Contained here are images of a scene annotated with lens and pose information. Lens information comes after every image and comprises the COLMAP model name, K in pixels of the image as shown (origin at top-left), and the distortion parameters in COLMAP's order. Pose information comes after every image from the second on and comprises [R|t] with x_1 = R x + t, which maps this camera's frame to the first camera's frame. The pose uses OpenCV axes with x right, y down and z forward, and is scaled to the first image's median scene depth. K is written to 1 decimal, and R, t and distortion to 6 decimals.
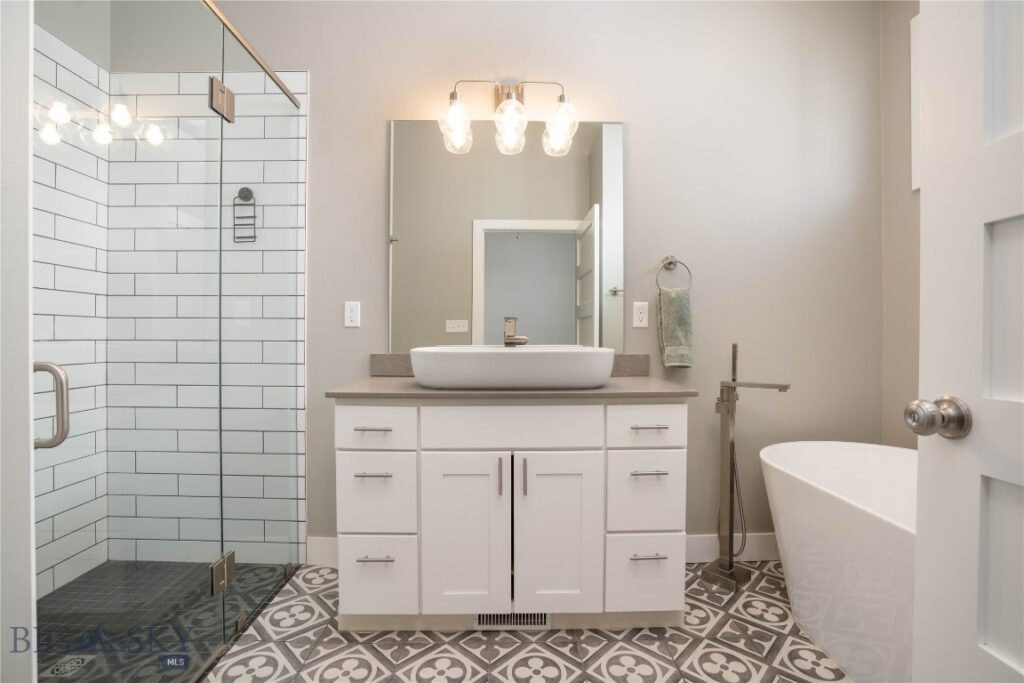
lens RADIAL K [[476.0, 0, 513.8], [0, 476.0, 338.9], [0, 0, 1]] dist [-0.034308, 0.006055]
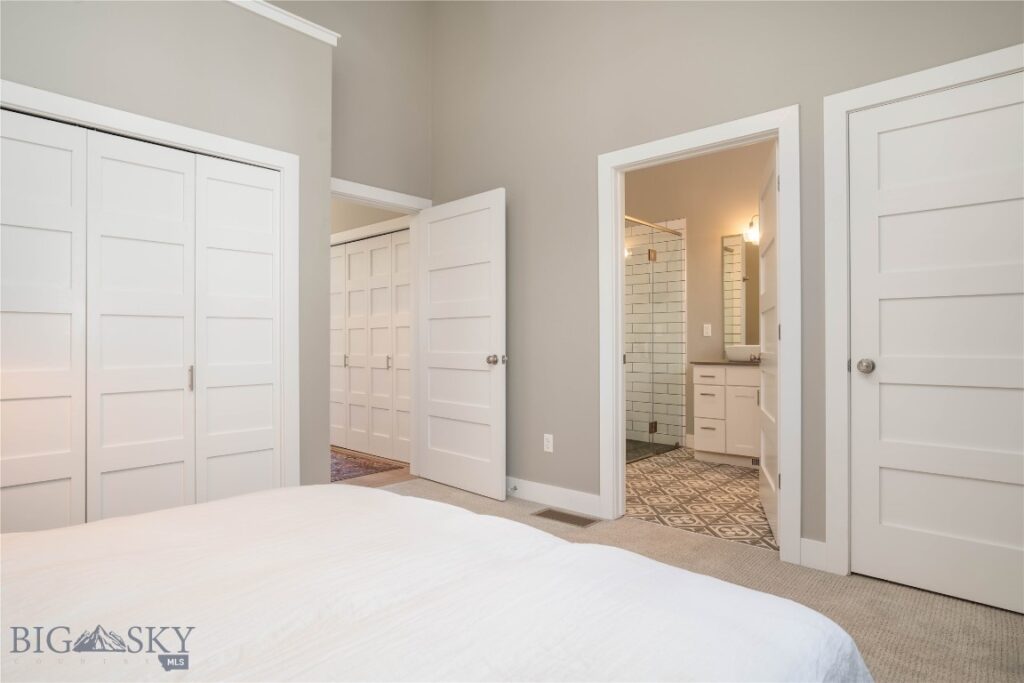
lens RADIAL K [[560.4, 0, 513.0], [0, 560.4, 341.6], [0, 0, 1]] dist [-0.006310, -0.000211]
pose [[0.732107, -0.008609, -0.681135, 0.669959], [-0.002190, 0.999885, -0.014992, 0.034622], [0.681186, 0.012467, 0.732004, -1.303700]]
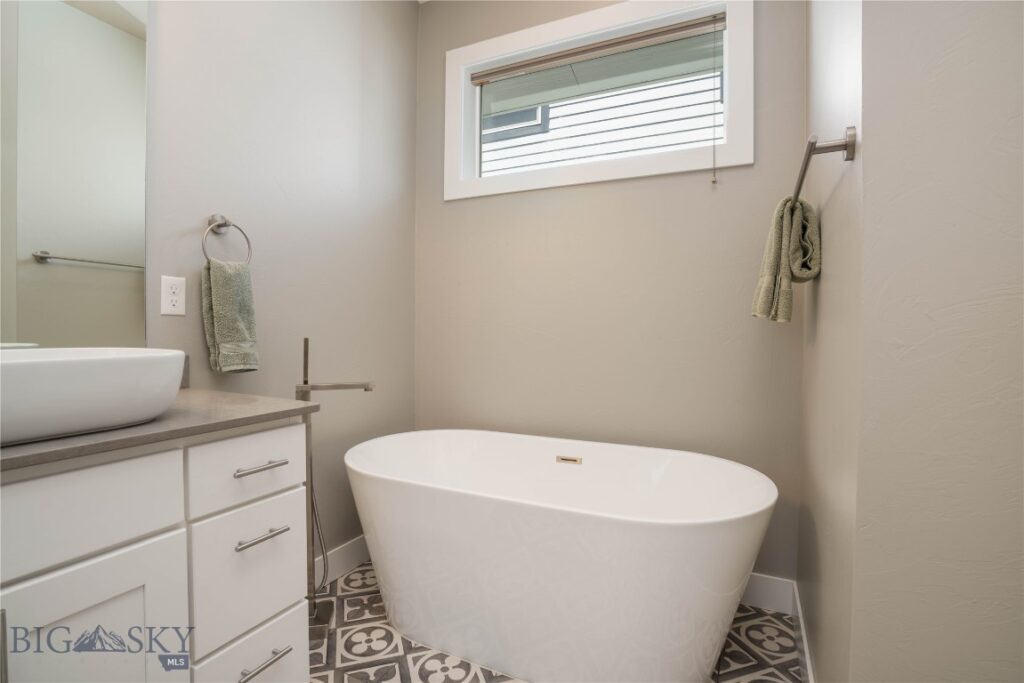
lens RADIAL K [[476.0, 0, 515.5], [0, 476.0, 337.5], [0, 0, 1]] dist [-0.034308, 0.006055]
pose [[0.455955, -0.010089, 0.889946, -0.117287], [-0.004007, 0.999902, 0.013389, -0.004288], [-0.889994, -0.009671, 0.455870, 0.352124]]
